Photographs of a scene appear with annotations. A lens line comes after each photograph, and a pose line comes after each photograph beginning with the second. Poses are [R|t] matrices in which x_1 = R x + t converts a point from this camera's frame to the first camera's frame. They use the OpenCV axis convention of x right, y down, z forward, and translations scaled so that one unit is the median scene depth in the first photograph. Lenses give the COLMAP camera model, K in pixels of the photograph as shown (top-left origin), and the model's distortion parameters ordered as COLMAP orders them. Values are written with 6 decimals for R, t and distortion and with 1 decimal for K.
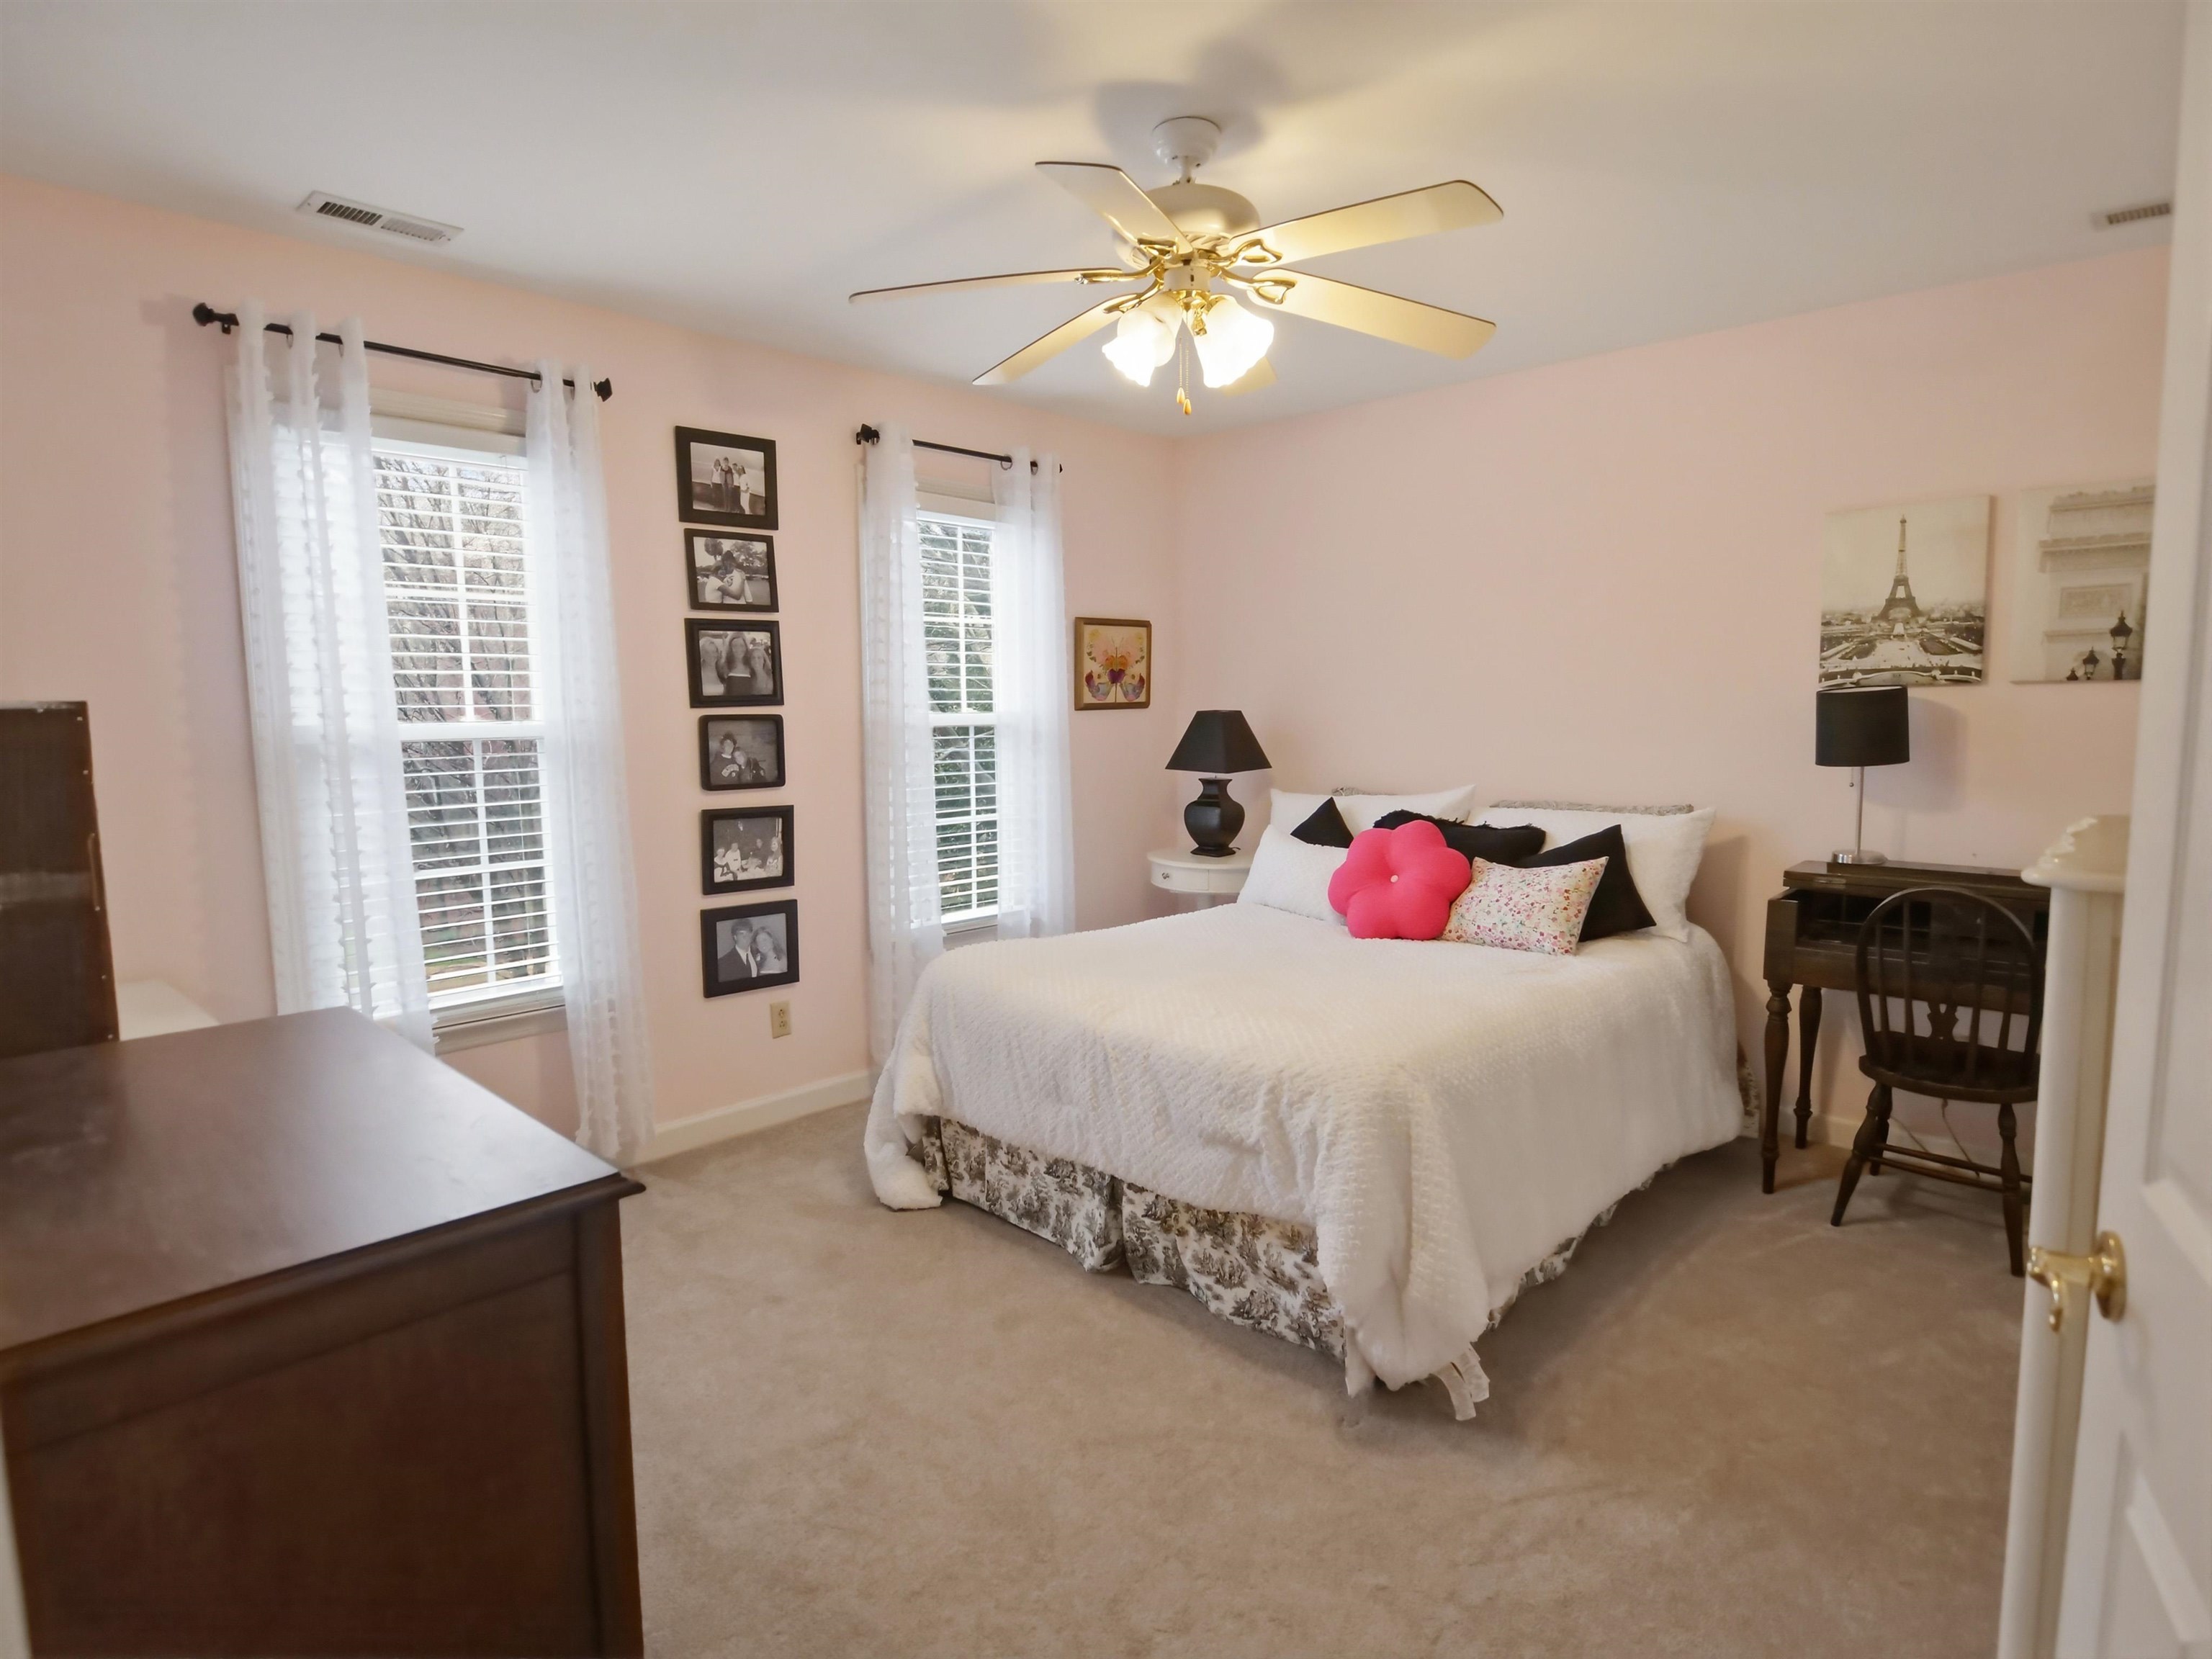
lens RADIAL K [[1186.1, 0, 1105.3], [0, 1186.1, 826.8], [0, 0, 1]] dist [-0.010563, -0.005467]
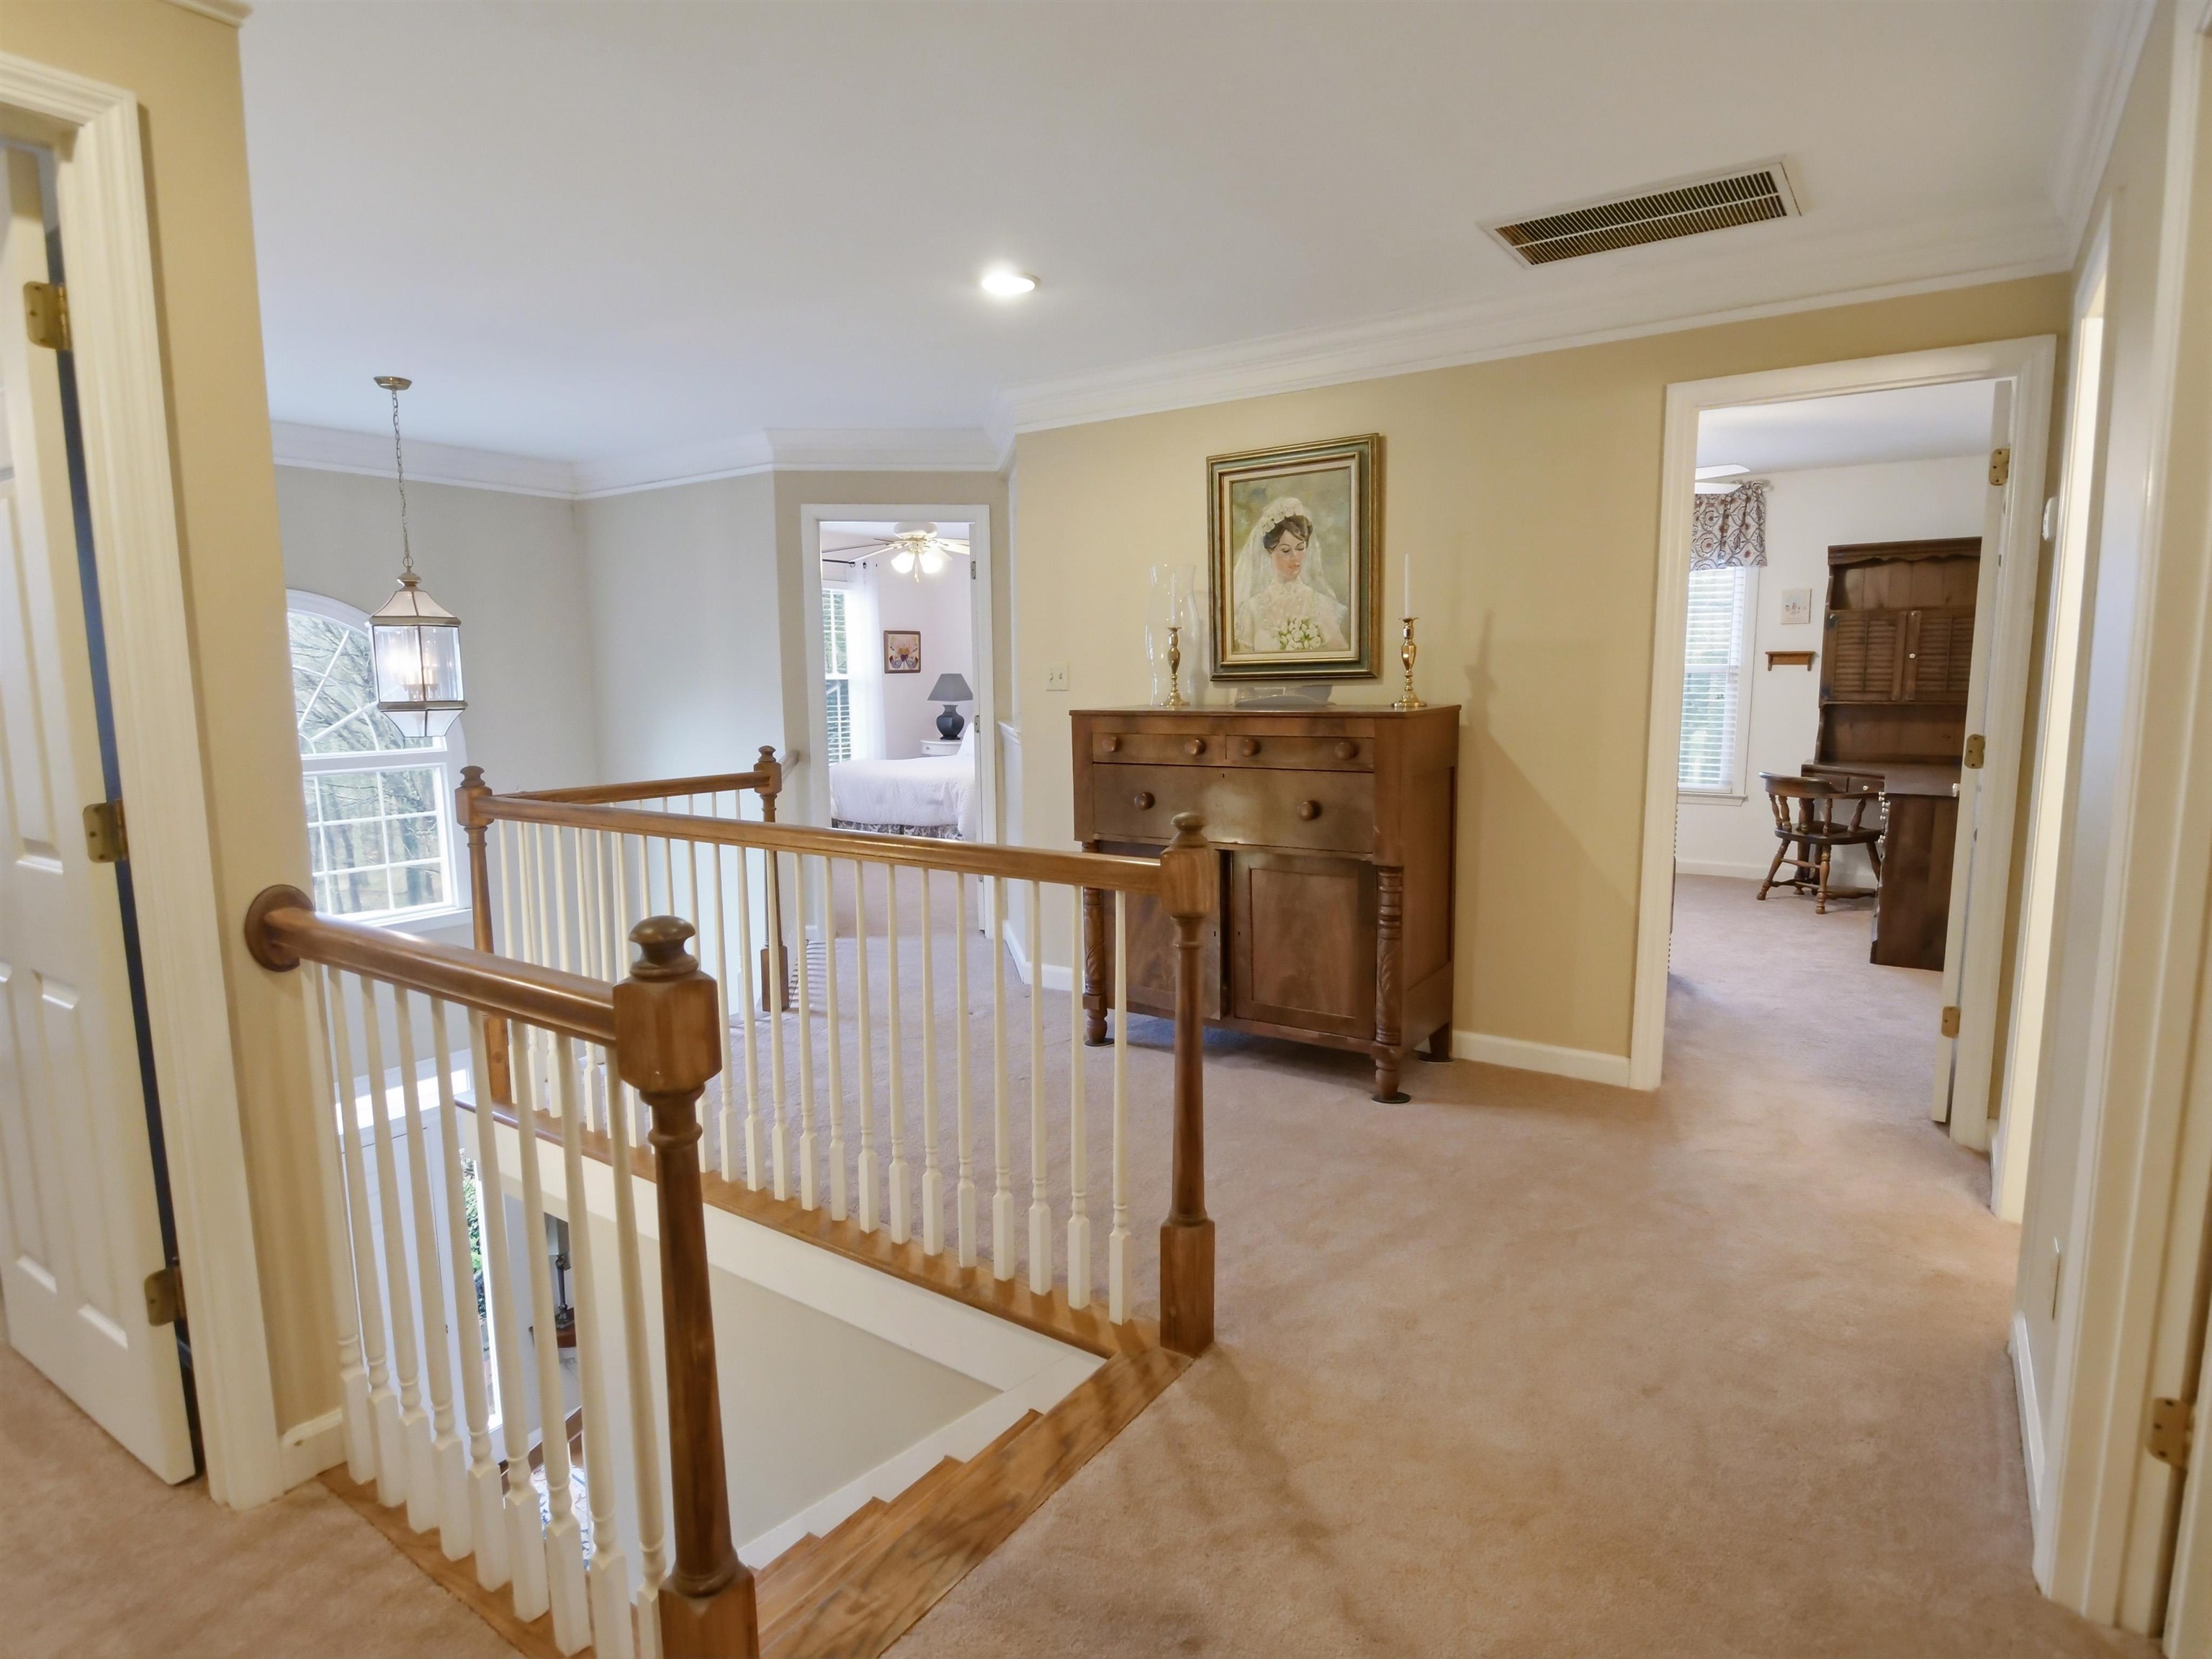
lens RADIAL K [[1186.1, 0, 1107.0], [0, 1186.1, 826.8], [0, 0, 1]] dist [-0.010563, -0.005467]
pose [[0.987241, -0.015929, 0.158434, 0.028176], [0.012277, 0.999637, 0.024001, 0.139378], [-0.158759, -0.021749, 0.987078, -1.245141]]
